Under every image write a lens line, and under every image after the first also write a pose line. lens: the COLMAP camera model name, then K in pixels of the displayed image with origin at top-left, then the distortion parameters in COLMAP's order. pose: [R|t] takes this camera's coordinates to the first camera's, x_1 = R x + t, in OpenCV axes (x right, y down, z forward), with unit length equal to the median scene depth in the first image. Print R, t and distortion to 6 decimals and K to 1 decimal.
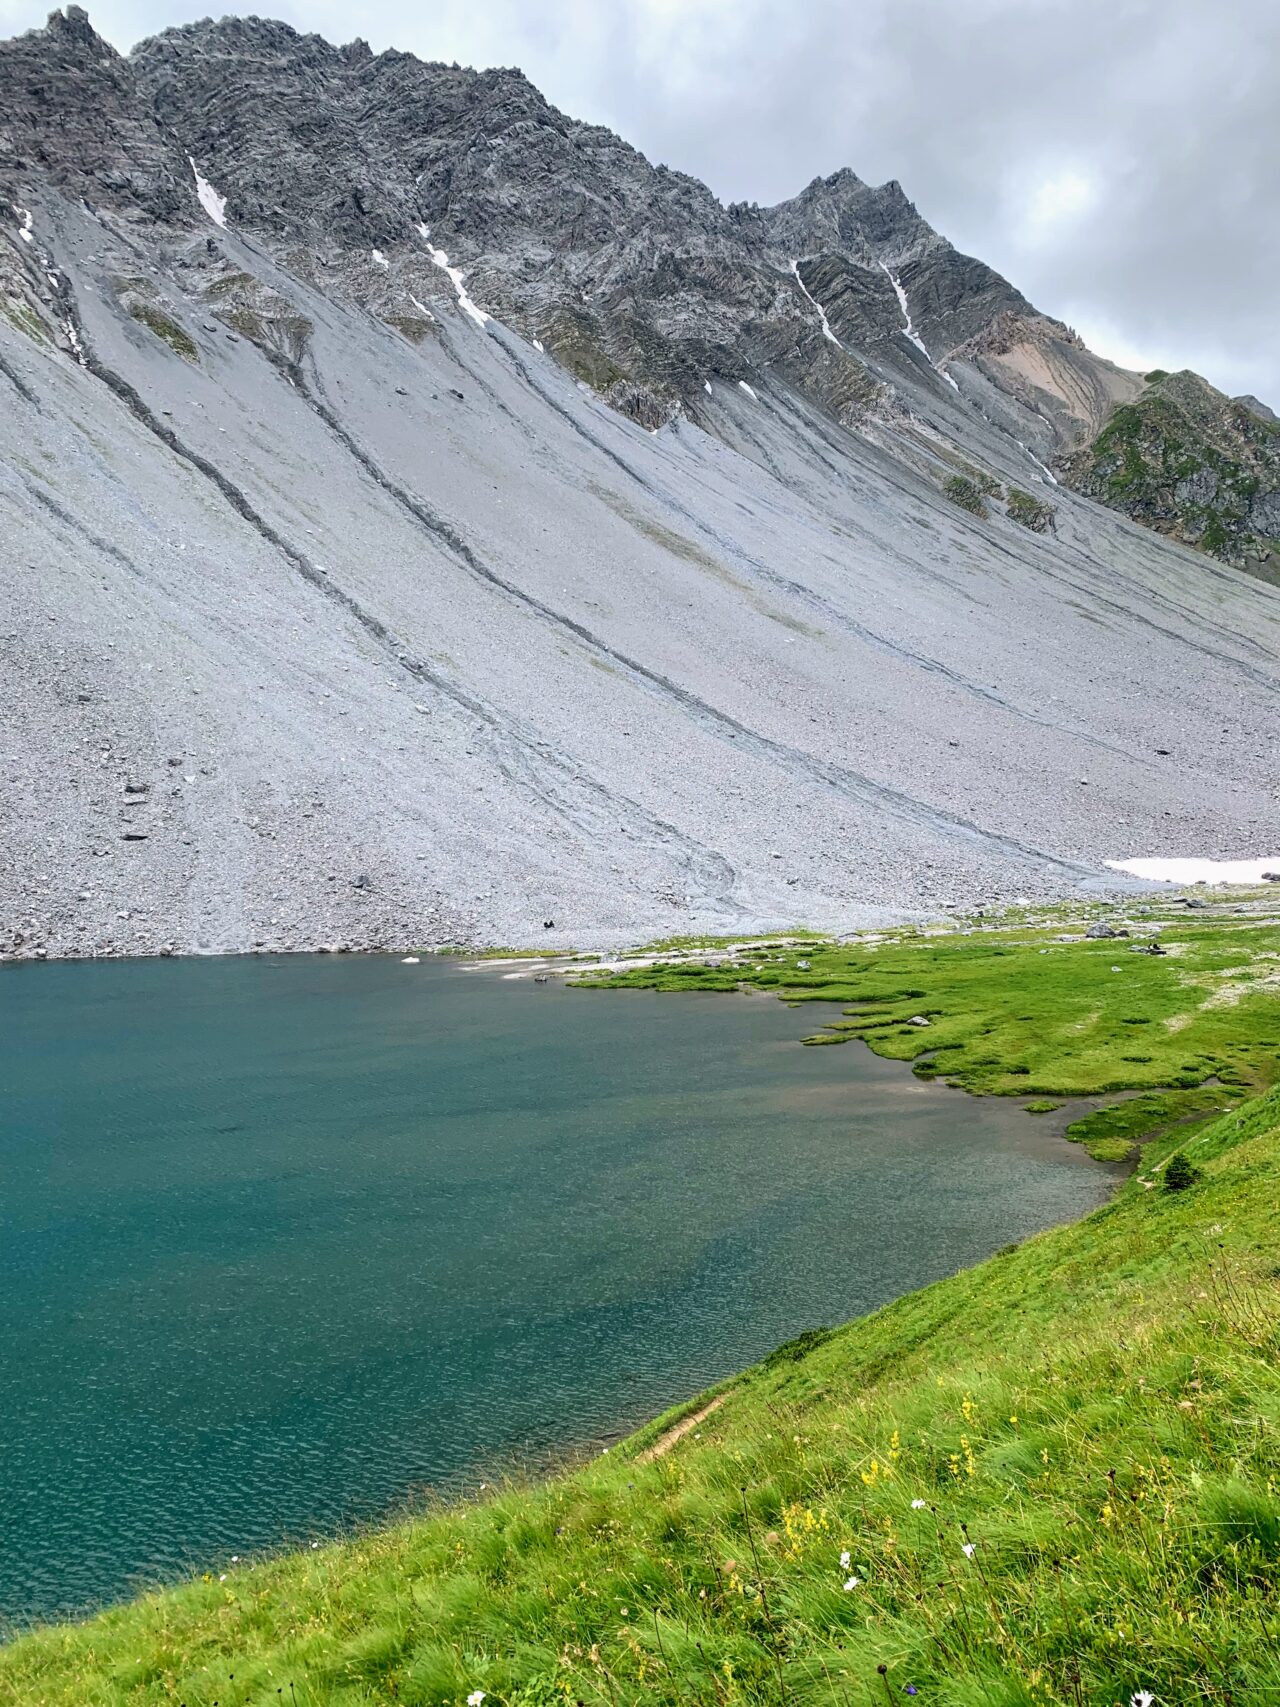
lens RADIAL K [[1300.4, 0, 640.0], [0, 1300.4, 853.5], [0, 0, 1]] dist [0.000968, -0.000786]
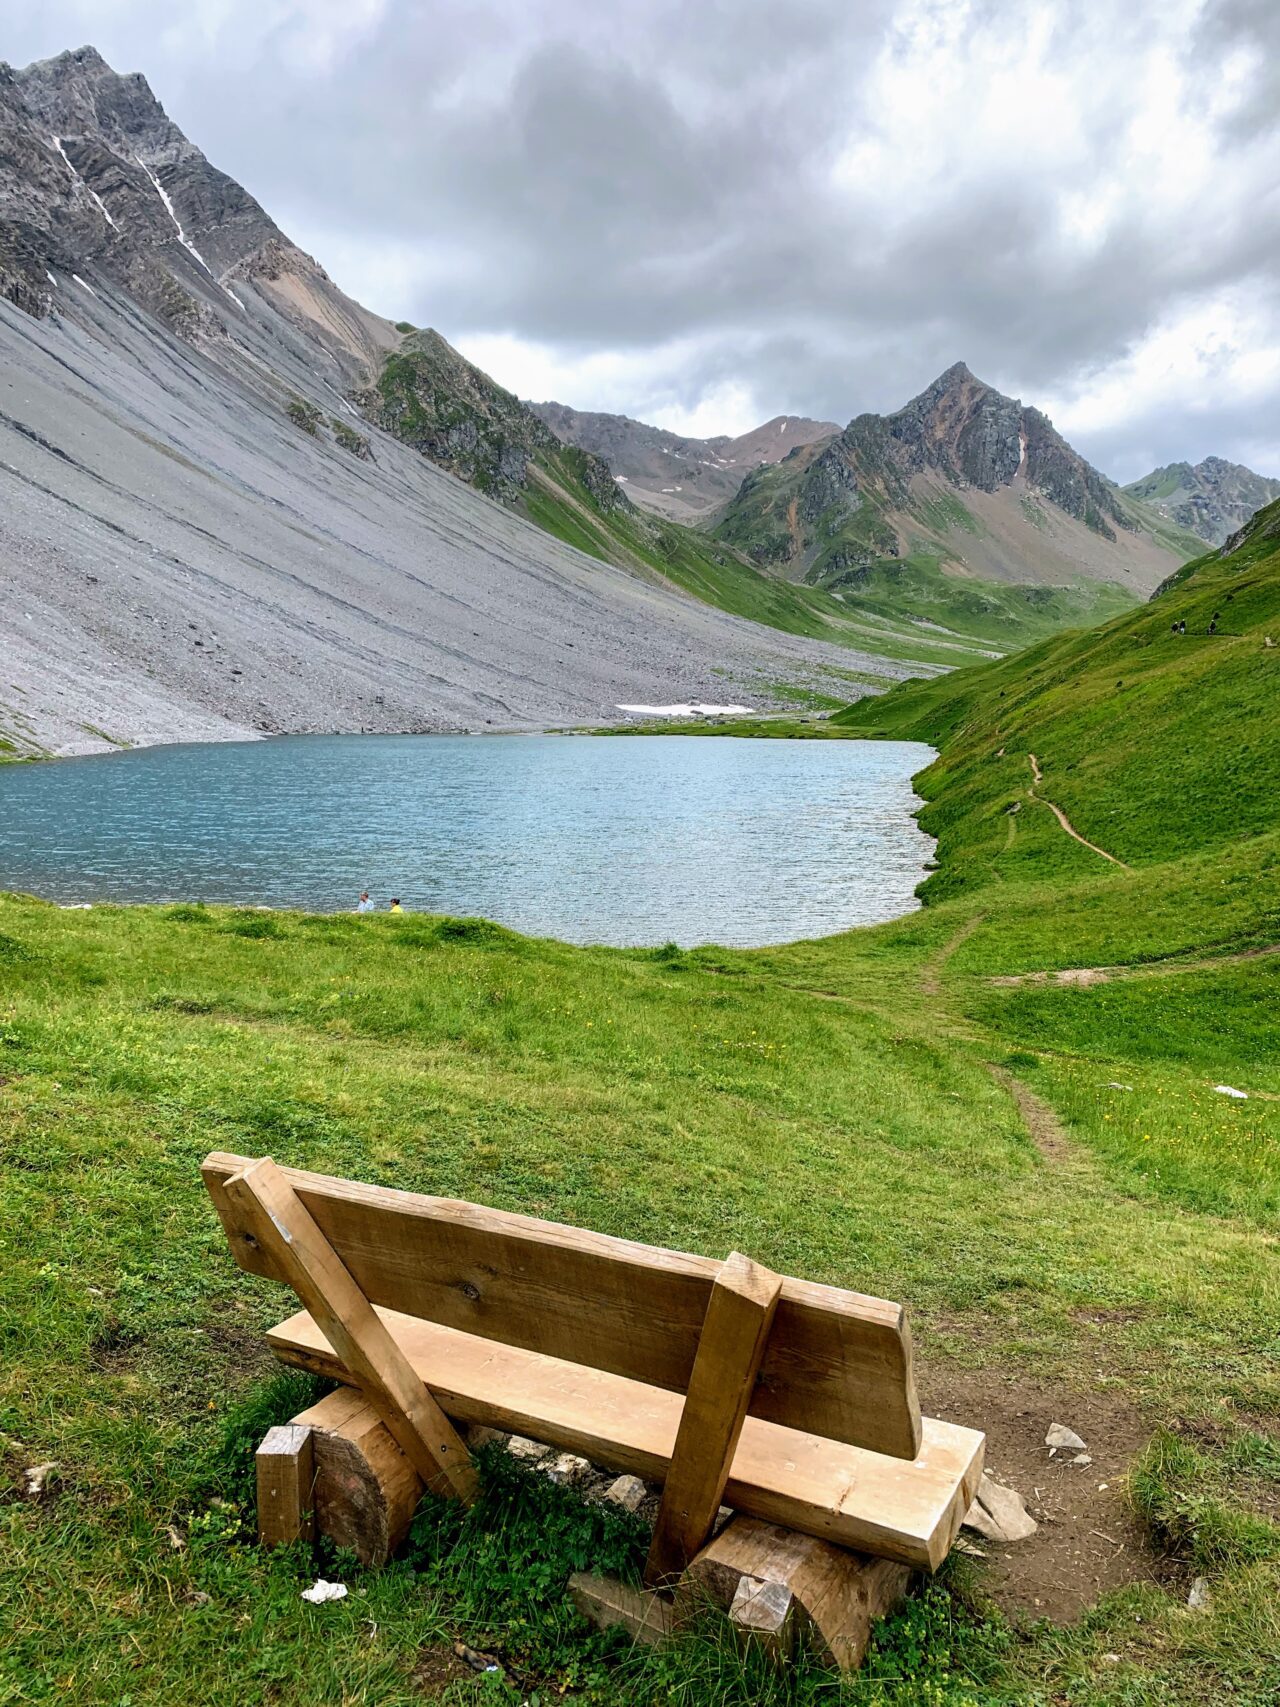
lens RADIAL K [[1300.4, 0, 640.0], [0, 1300.4, 853.5], [0, 0, 1]] dist [0.000968, -0.000786]
pose [[0.802727, -0.061806, 0.593136, -0.183298], [0.013643, 0.996258, 0.085348, 0.016764], [-0.596191, -0.060418, 0.800566, -0.124949]]
